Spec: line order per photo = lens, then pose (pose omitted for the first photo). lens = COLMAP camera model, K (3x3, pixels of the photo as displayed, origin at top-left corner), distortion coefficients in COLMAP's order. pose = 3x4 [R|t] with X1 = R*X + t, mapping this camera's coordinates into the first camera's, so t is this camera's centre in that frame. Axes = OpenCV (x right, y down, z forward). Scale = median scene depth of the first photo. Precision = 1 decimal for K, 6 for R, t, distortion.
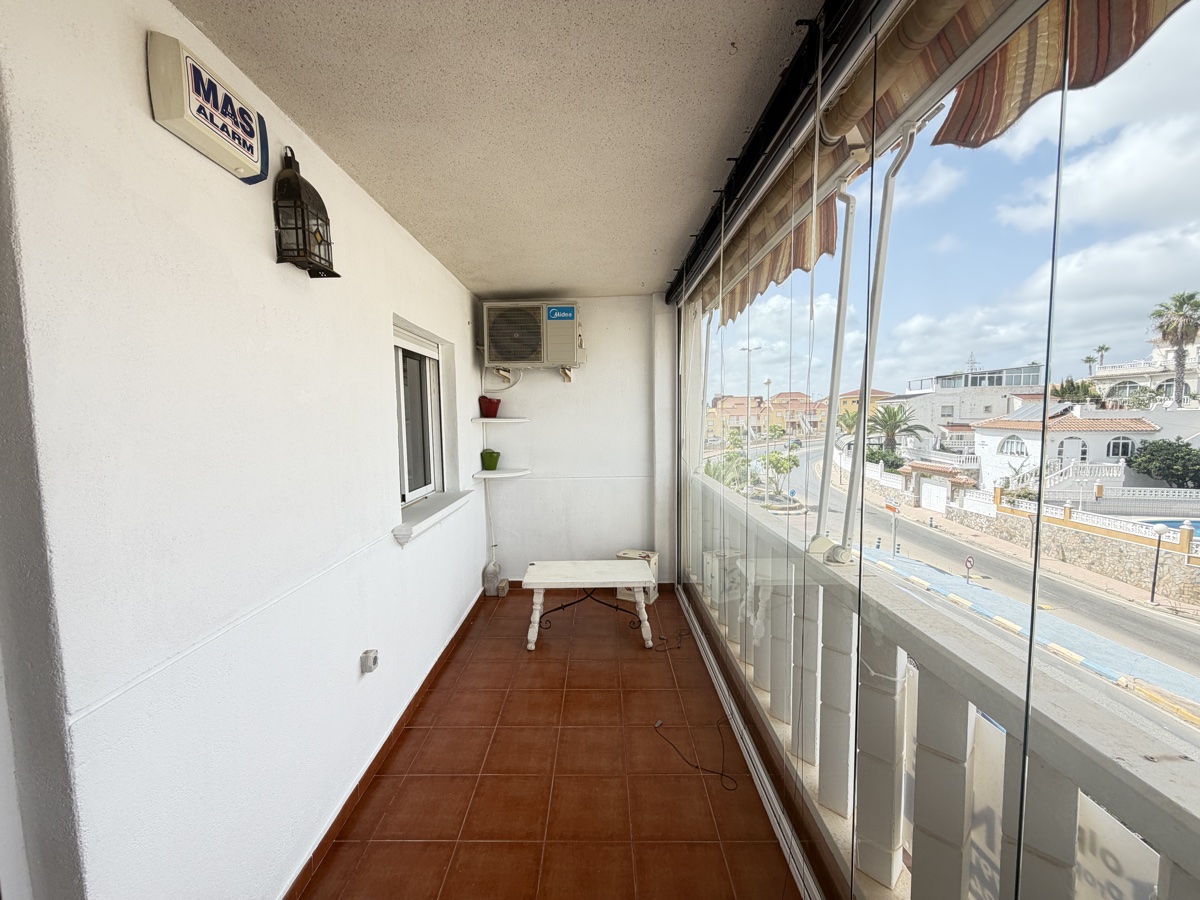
lens RADIAL K [[481.0, 0, 597.6], [0, 481.0, 451.1], [0, 0, 1]] dist [0.002244, -0.000296]
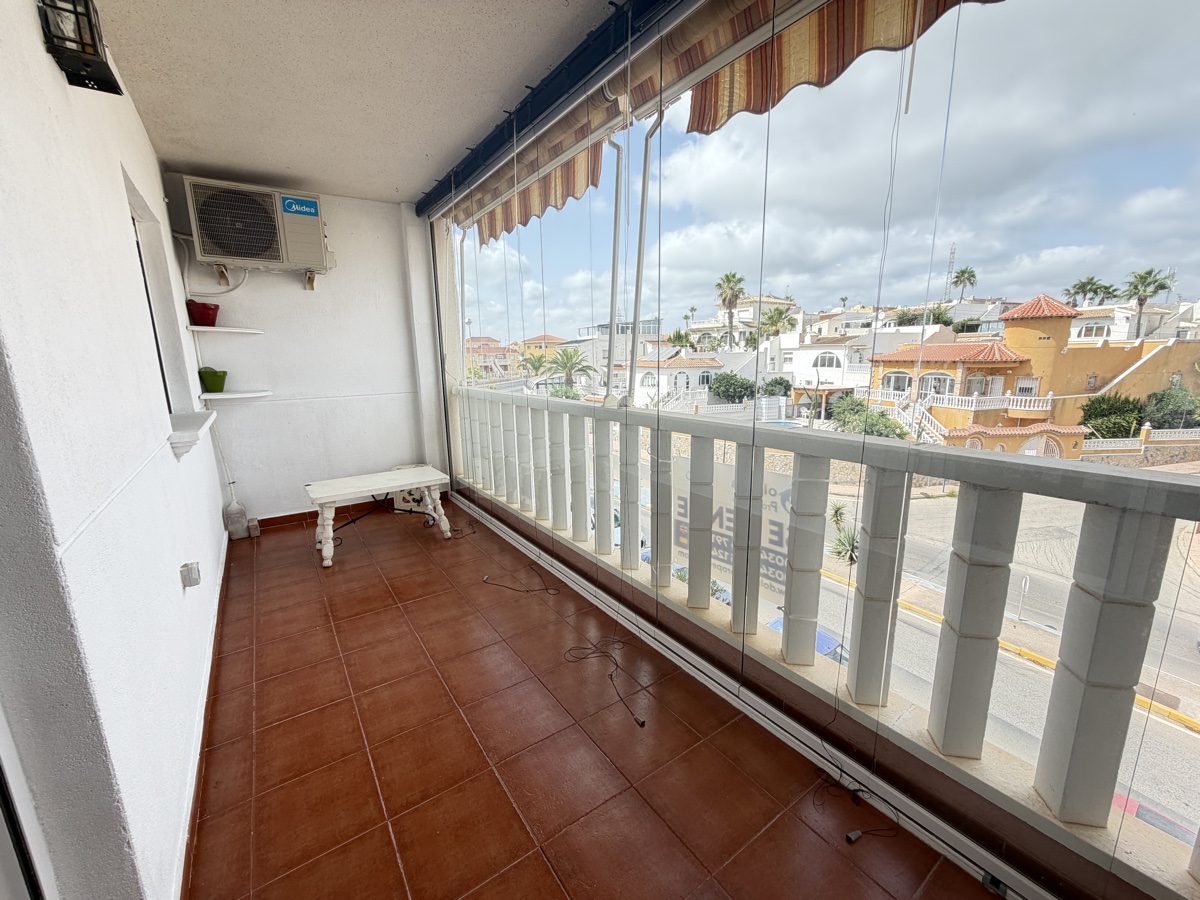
lens RADIAL K [[481.0, 0, 600.4], [0, 481.0, 452.3], [0, 0, 1]] dist [0.002244, -0.000296]
pose [[0.813313, -0.115443, 0.570258, -0.168053], [0.050366, 0.990408, 0.128666, 0.068050], [-0.579642, -0.075925, 0.811327, -0.067010]]
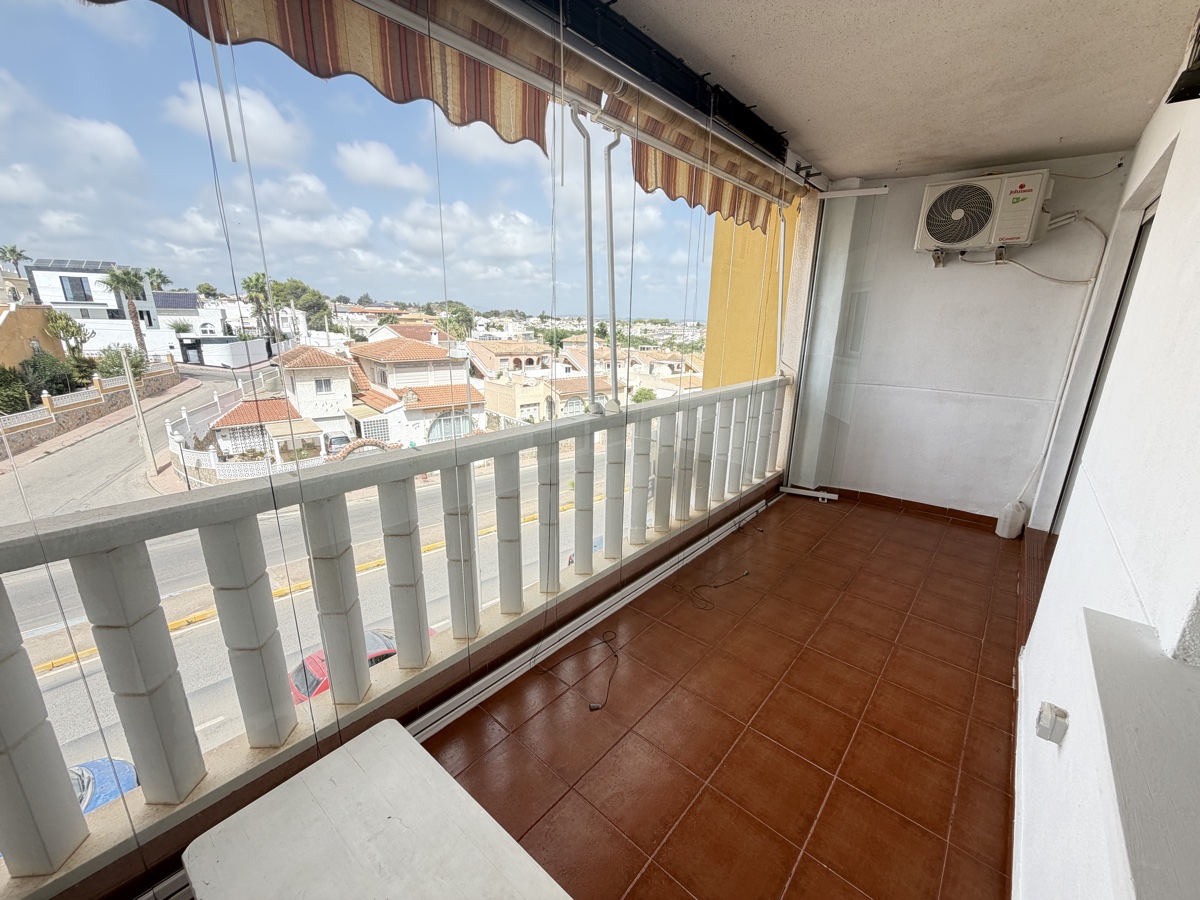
lens RADIAL K [[481.0, 0, 594.3], [0, 481.0, 451.4], [0, 0, 1]] dist [0.002244, -0.000296]
pose [[-0.752064, -0.176148, 0.635116, -0.180341], [0.044454, 0.947873, 0.315531, -0.053143], [-0.657589, 0.265533, -0.705031, 0.850663]]
